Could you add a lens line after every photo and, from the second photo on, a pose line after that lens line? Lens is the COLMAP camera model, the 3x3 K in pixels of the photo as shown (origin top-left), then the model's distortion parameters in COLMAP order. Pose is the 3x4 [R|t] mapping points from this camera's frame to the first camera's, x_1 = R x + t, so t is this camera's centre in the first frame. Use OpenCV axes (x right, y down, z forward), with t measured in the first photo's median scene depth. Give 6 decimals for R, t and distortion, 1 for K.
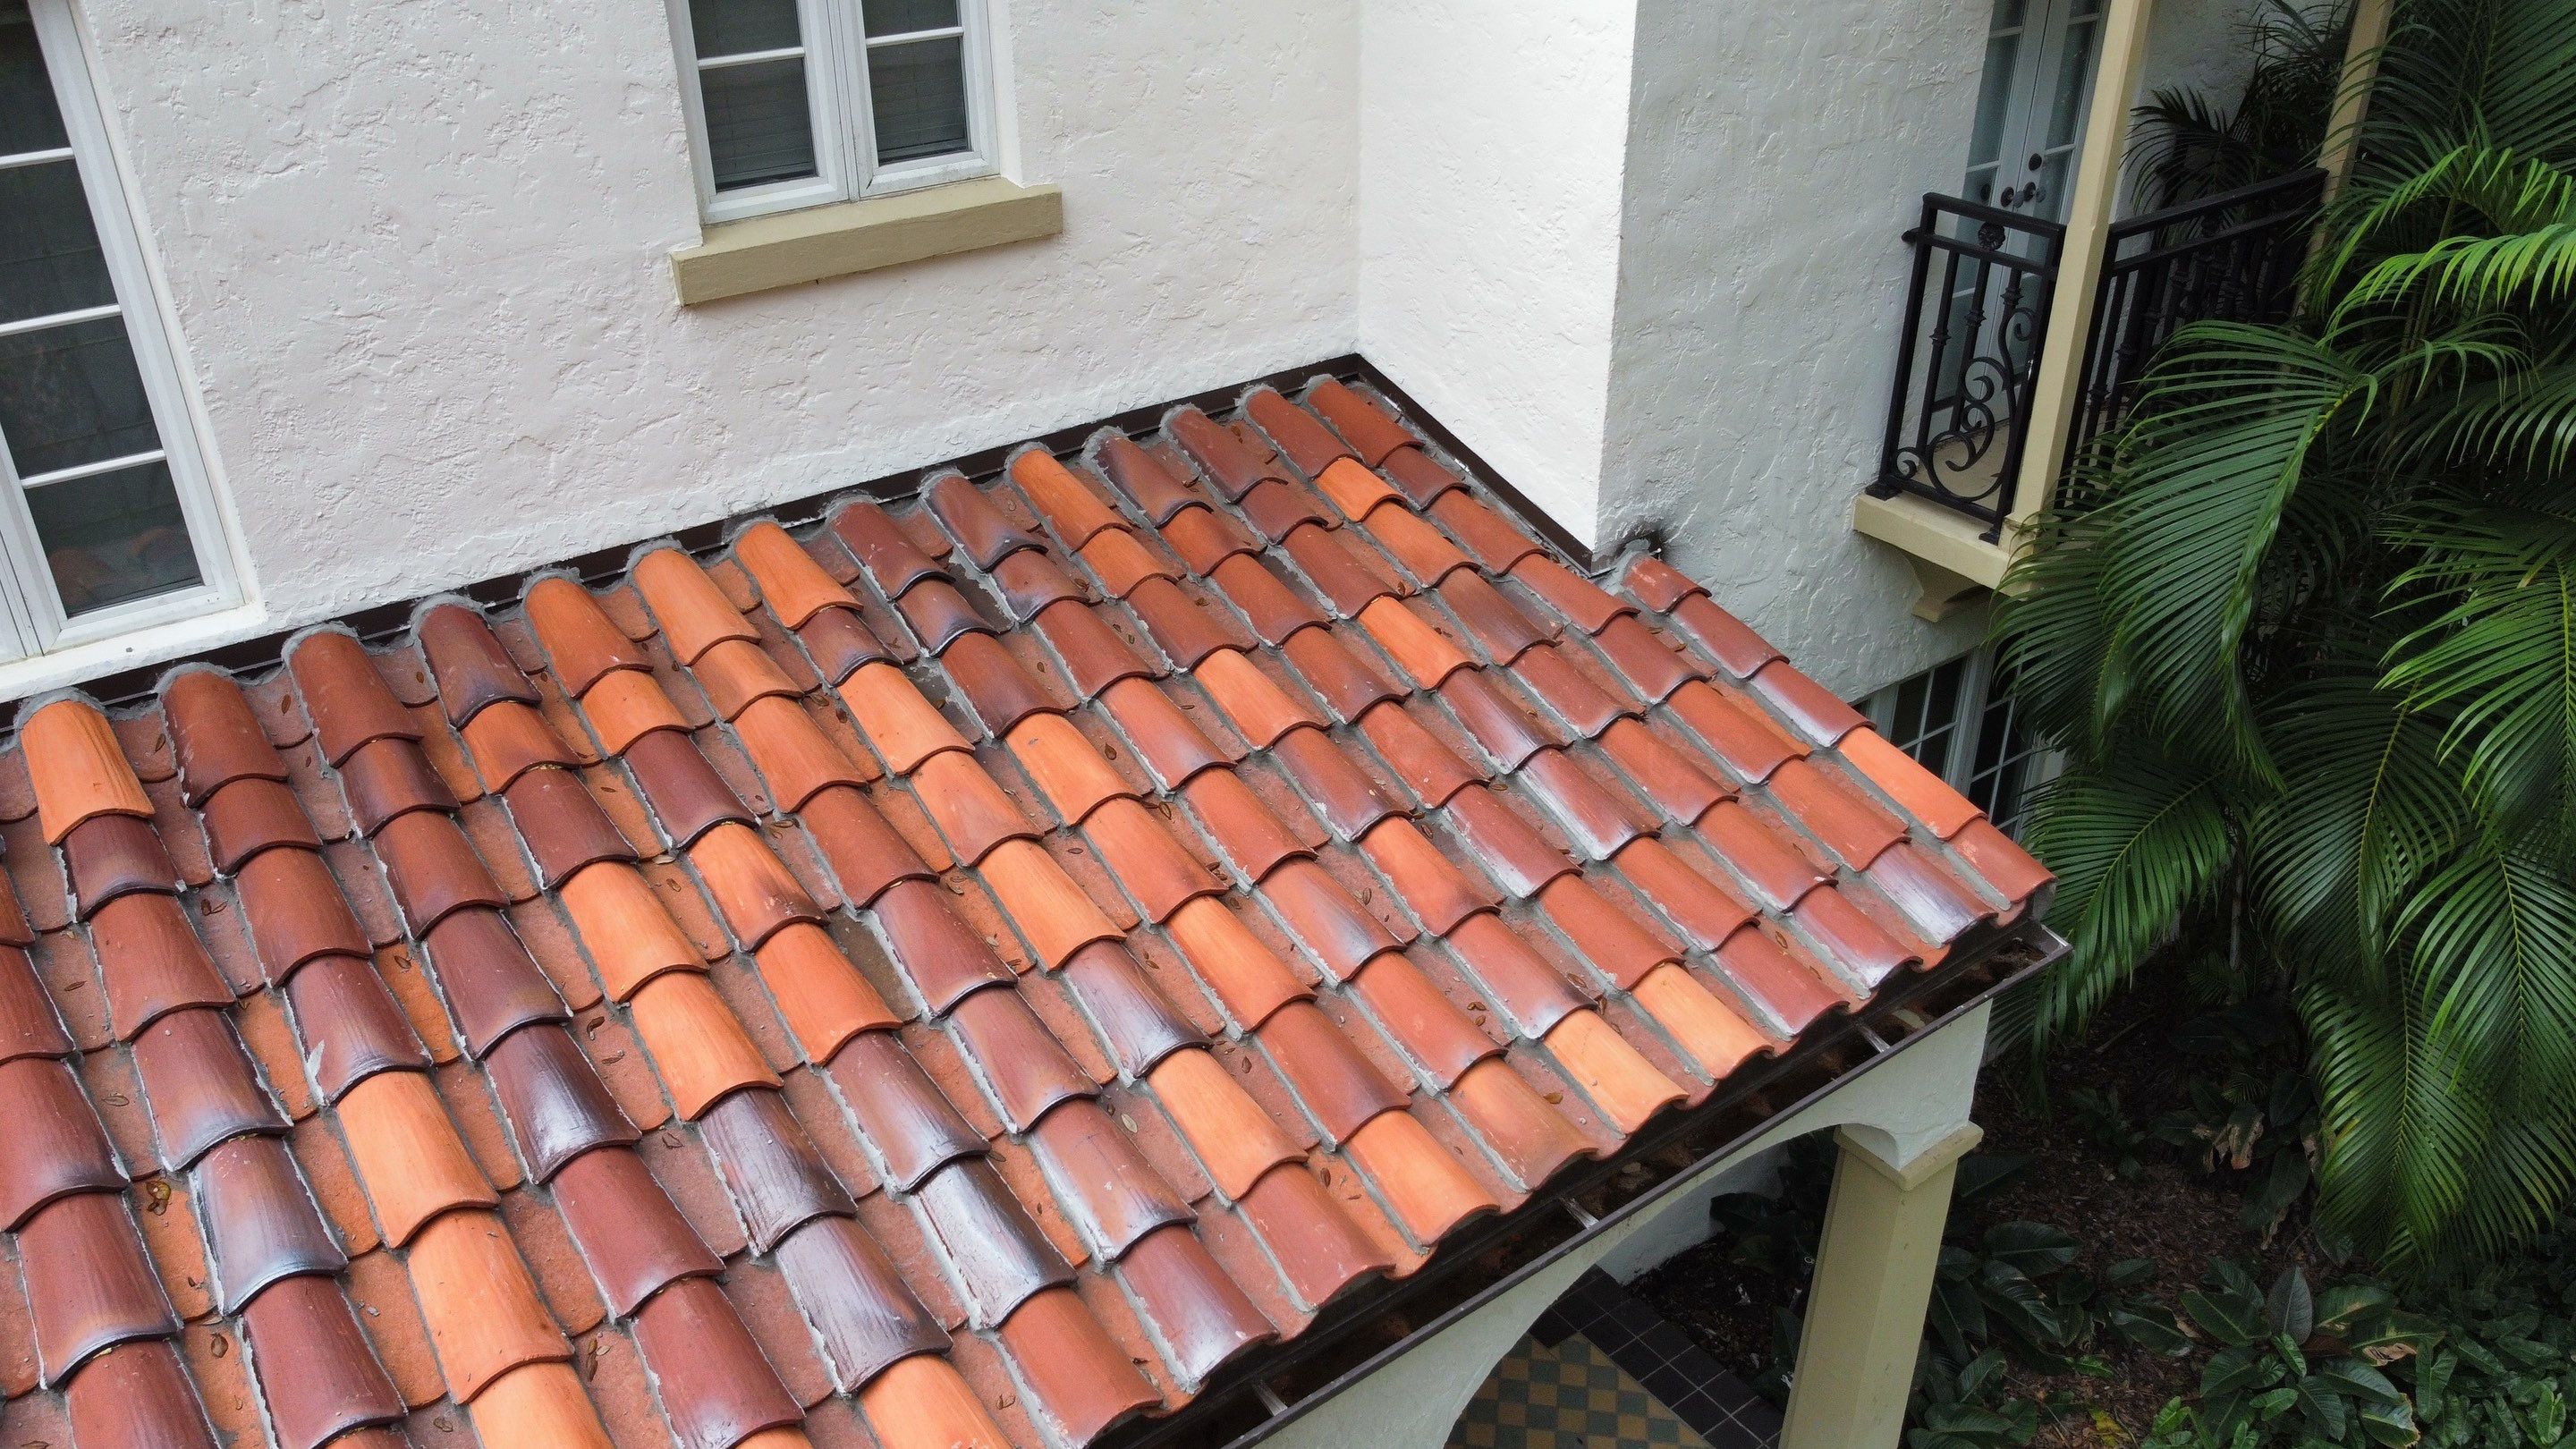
lens RADIAL K [[1935.5, 0, 1288.0], [0, 1935.5, 724.5], [0, 0, 1]] dist [-0.000806, -0.003530]
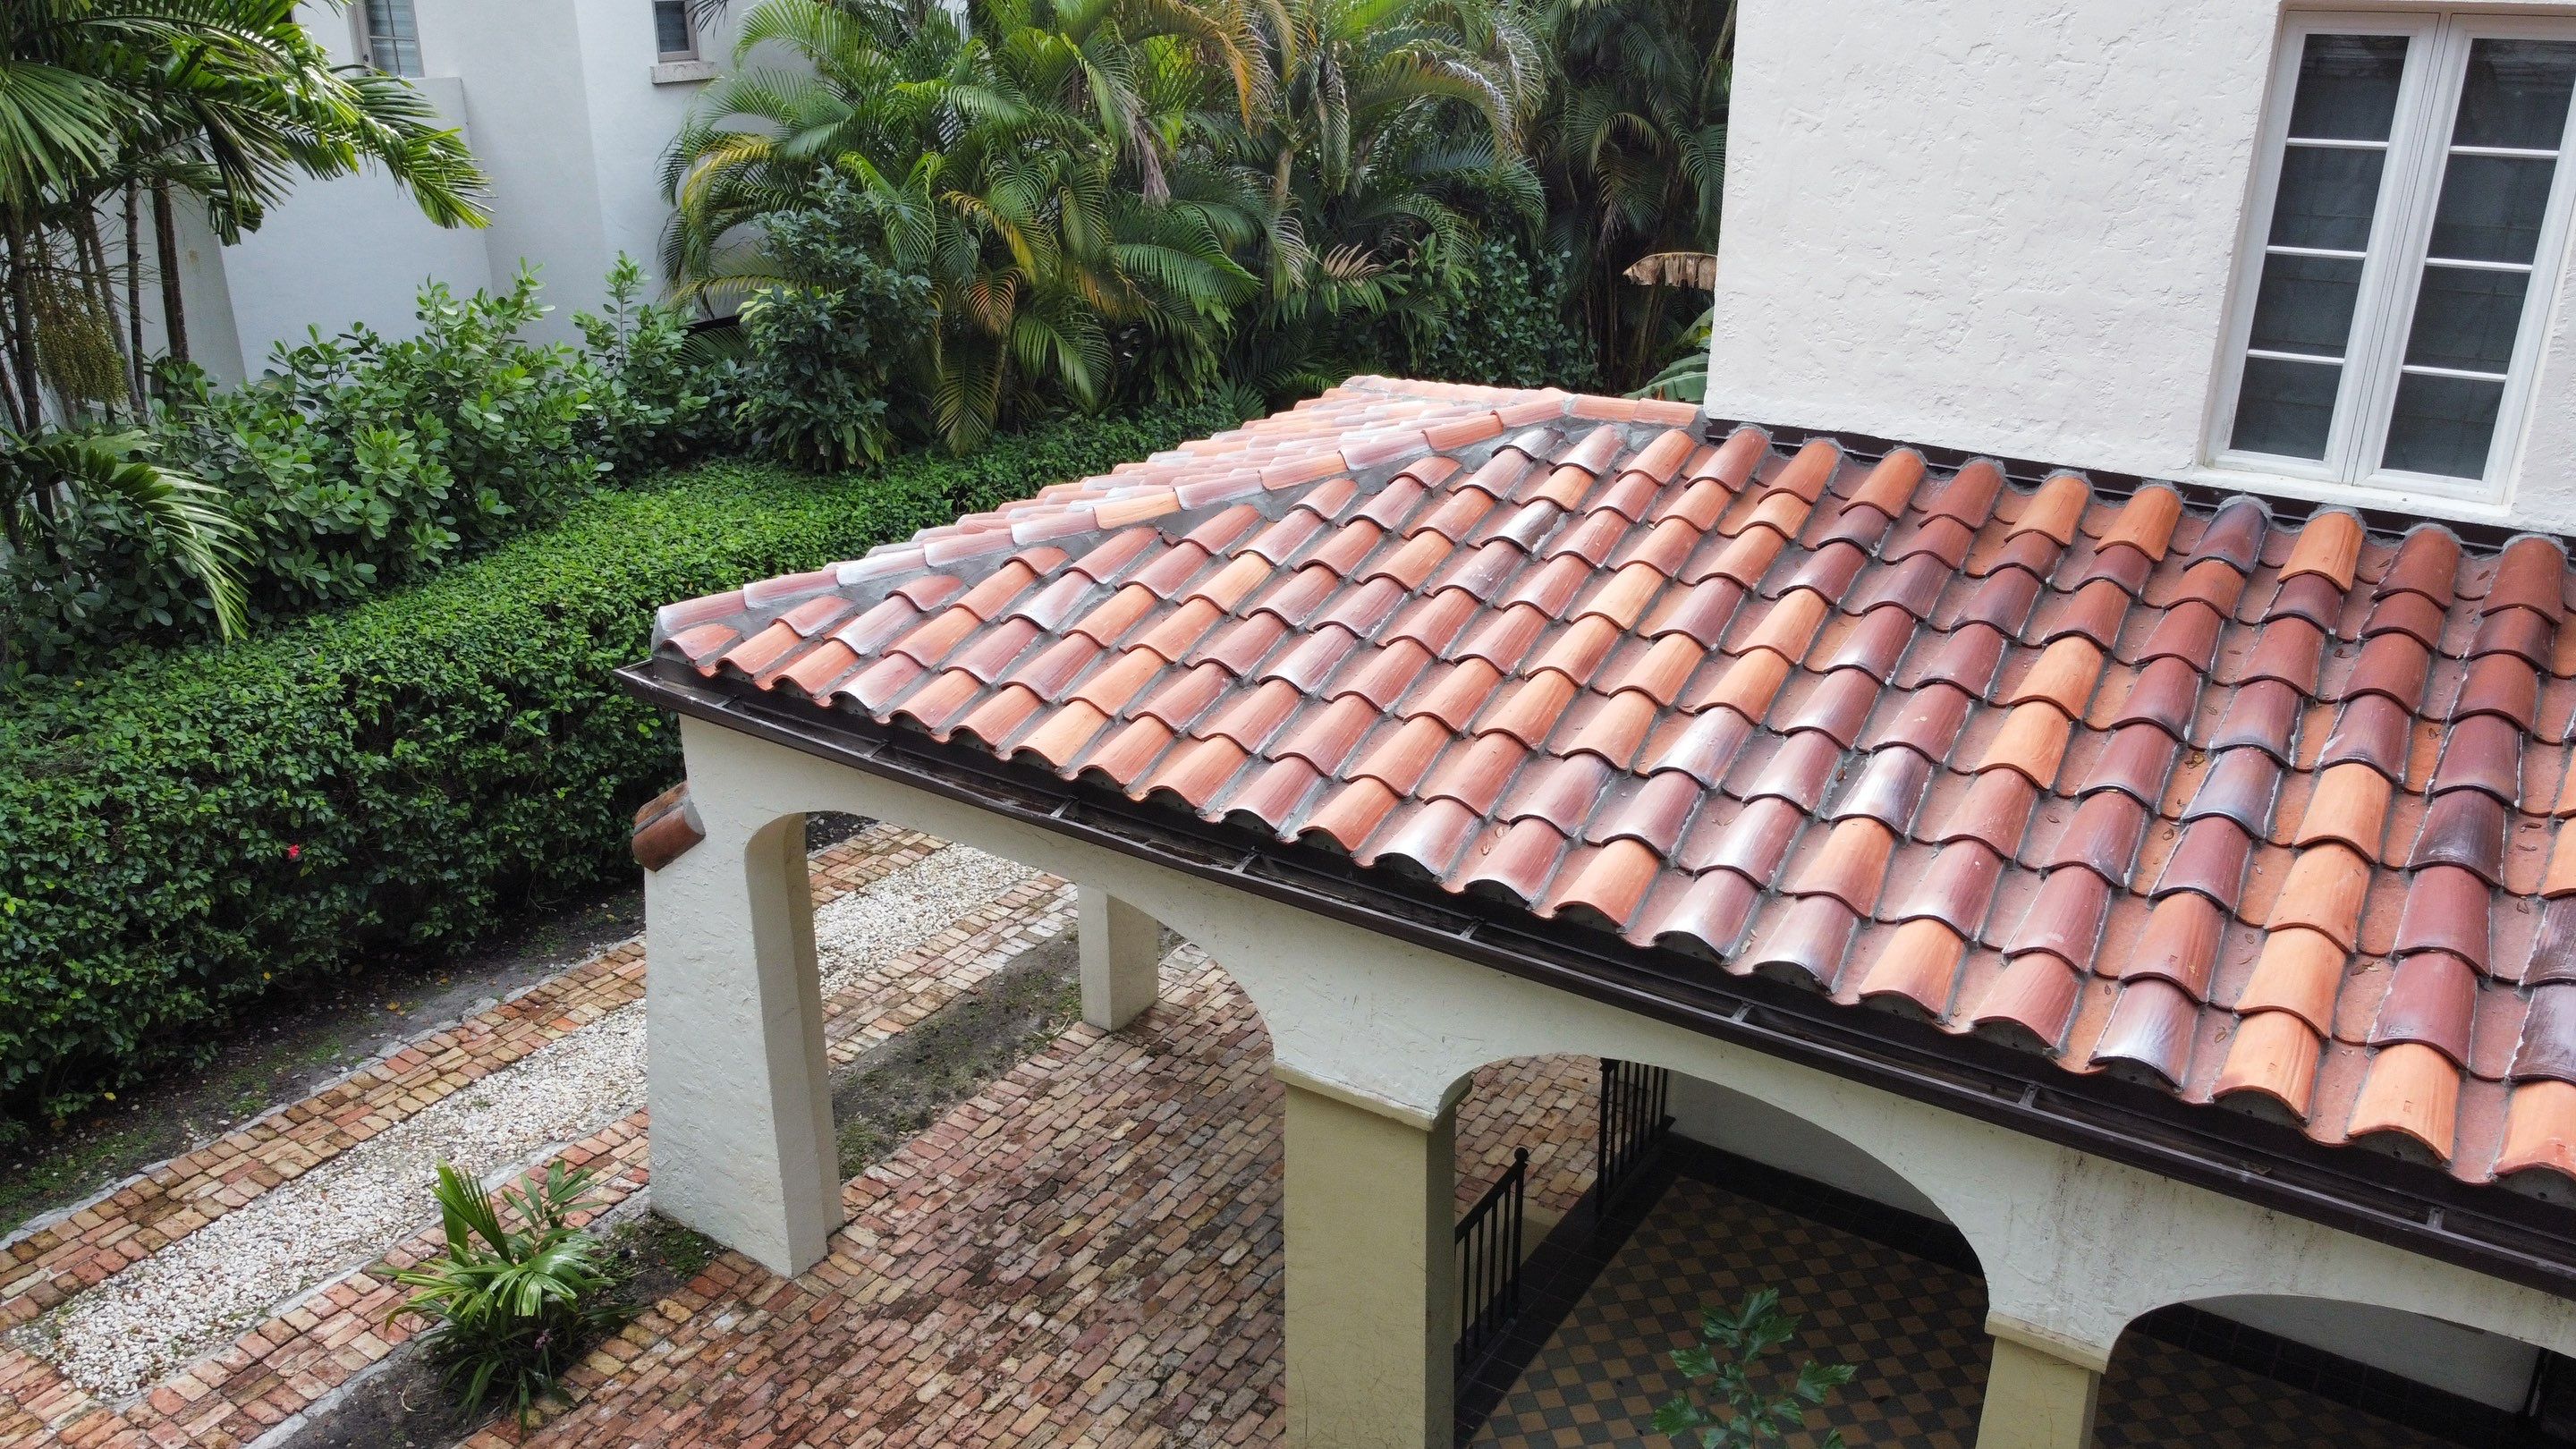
lens RADIAL K [[1935.5, 0, 1288.0], [0, 1935.5, 724.5], [0, 0, 1]] dist [-0.000806, -0.003530]
pose [[0.326793, 0.352505, -0.876896, 0.478852], [-0.463292, 0.868460, 0.176459, 0.259634], [0.823752, 0.348593, 0.447119, -0.270843]]
